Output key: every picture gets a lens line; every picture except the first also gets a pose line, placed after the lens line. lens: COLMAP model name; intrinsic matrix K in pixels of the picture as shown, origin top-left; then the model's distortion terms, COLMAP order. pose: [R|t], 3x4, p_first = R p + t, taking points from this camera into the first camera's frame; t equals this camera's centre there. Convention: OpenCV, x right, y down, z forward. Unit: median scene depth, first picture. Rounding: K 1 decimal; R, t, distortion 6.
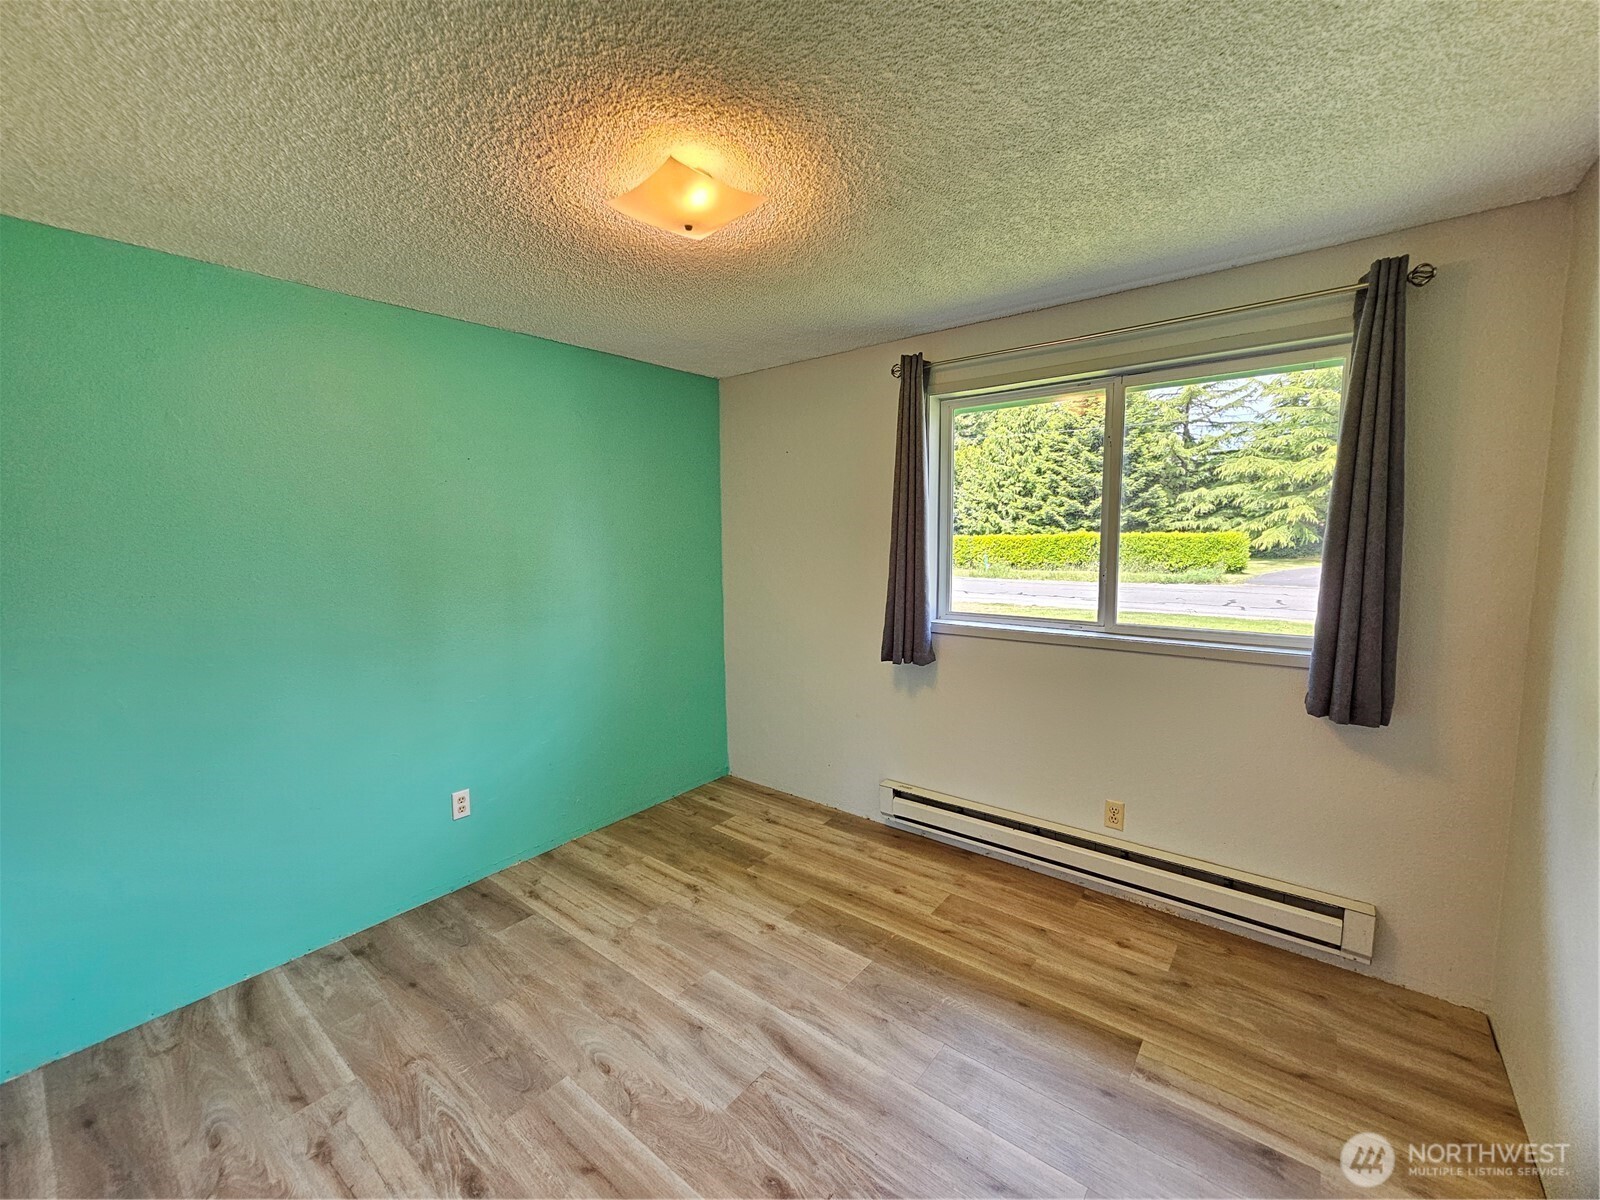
lens RADIAL K [[657.7, 0, 803.8], [0, 657.7, 594.2], [0, 0, 1]] dist [-0.003116, 0.001422]
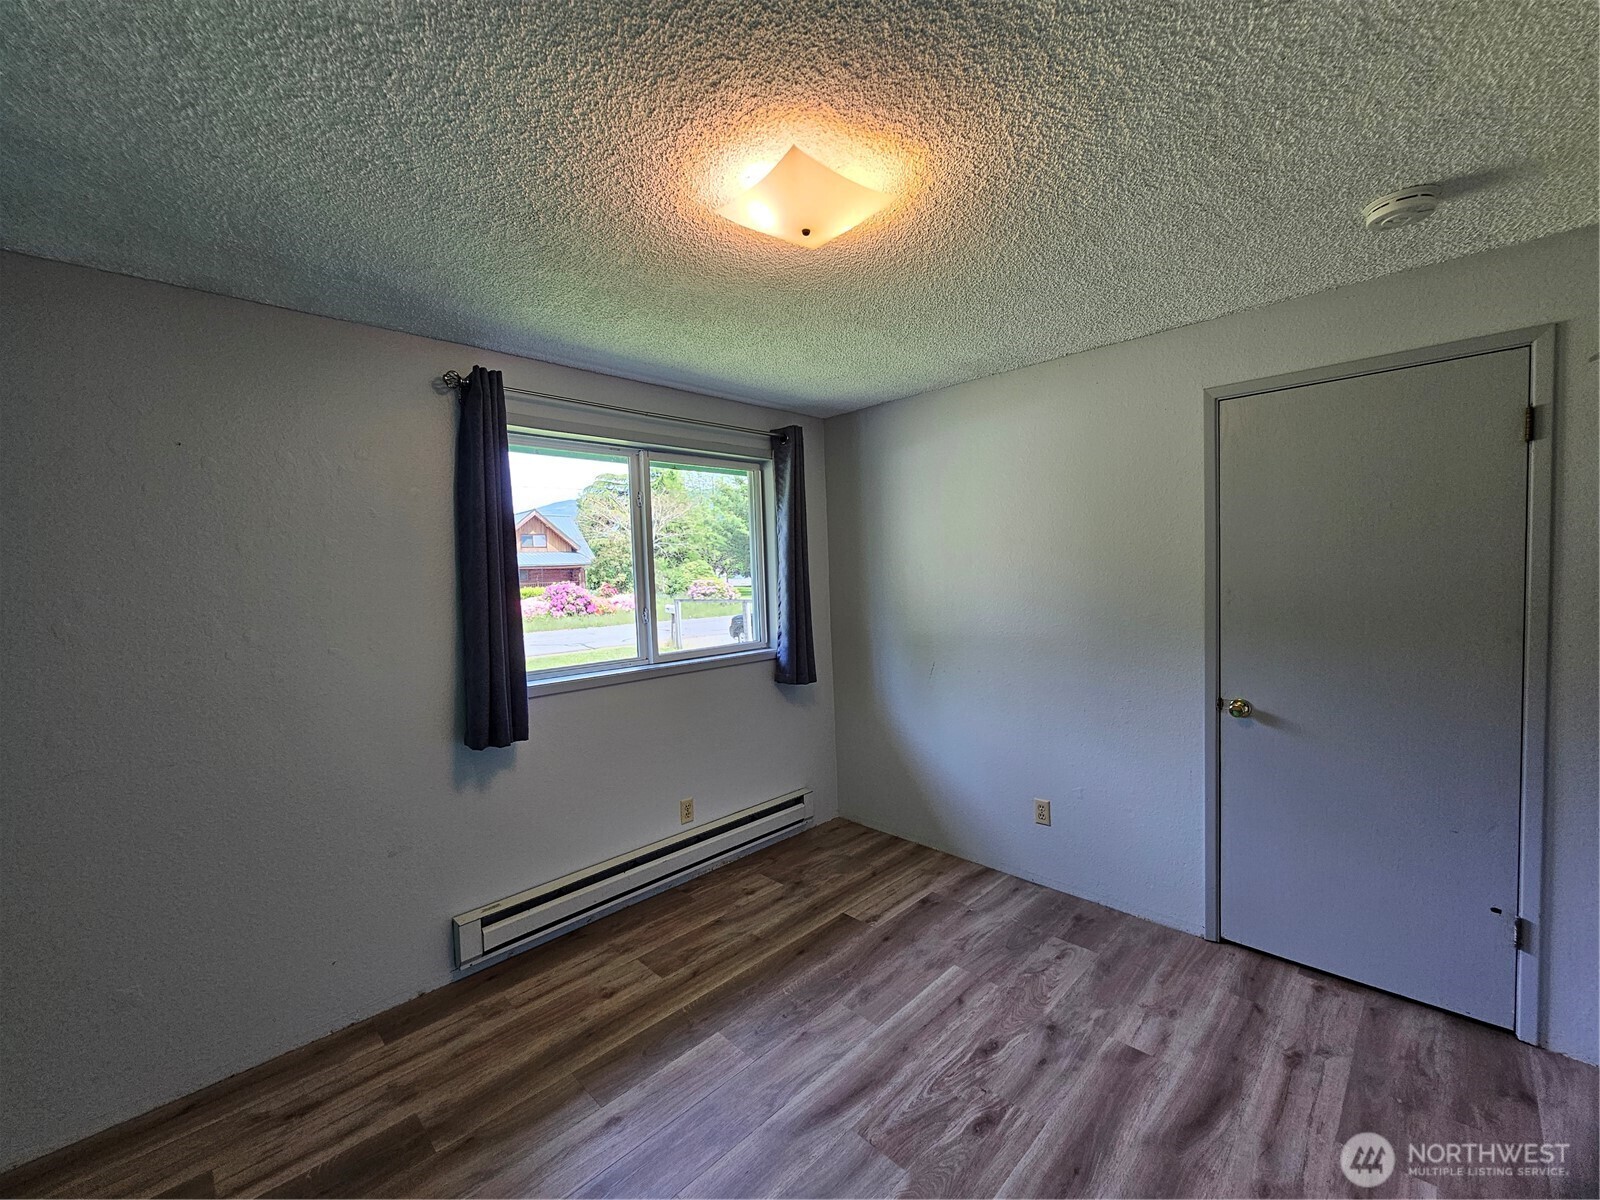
lens RADIAL K [[657.7, 0, 796.6], [0, 657.7, 592.1], [0, 0, 1]] dist [-0.003116, 0.001422]
pose [[0.114359, -0.025129, 0.993122, -0.762812], [0.127026, 0.991844, 0.010469, -0.053974], [-0.985285, 0.124955, 0.116619, 0.675950]]
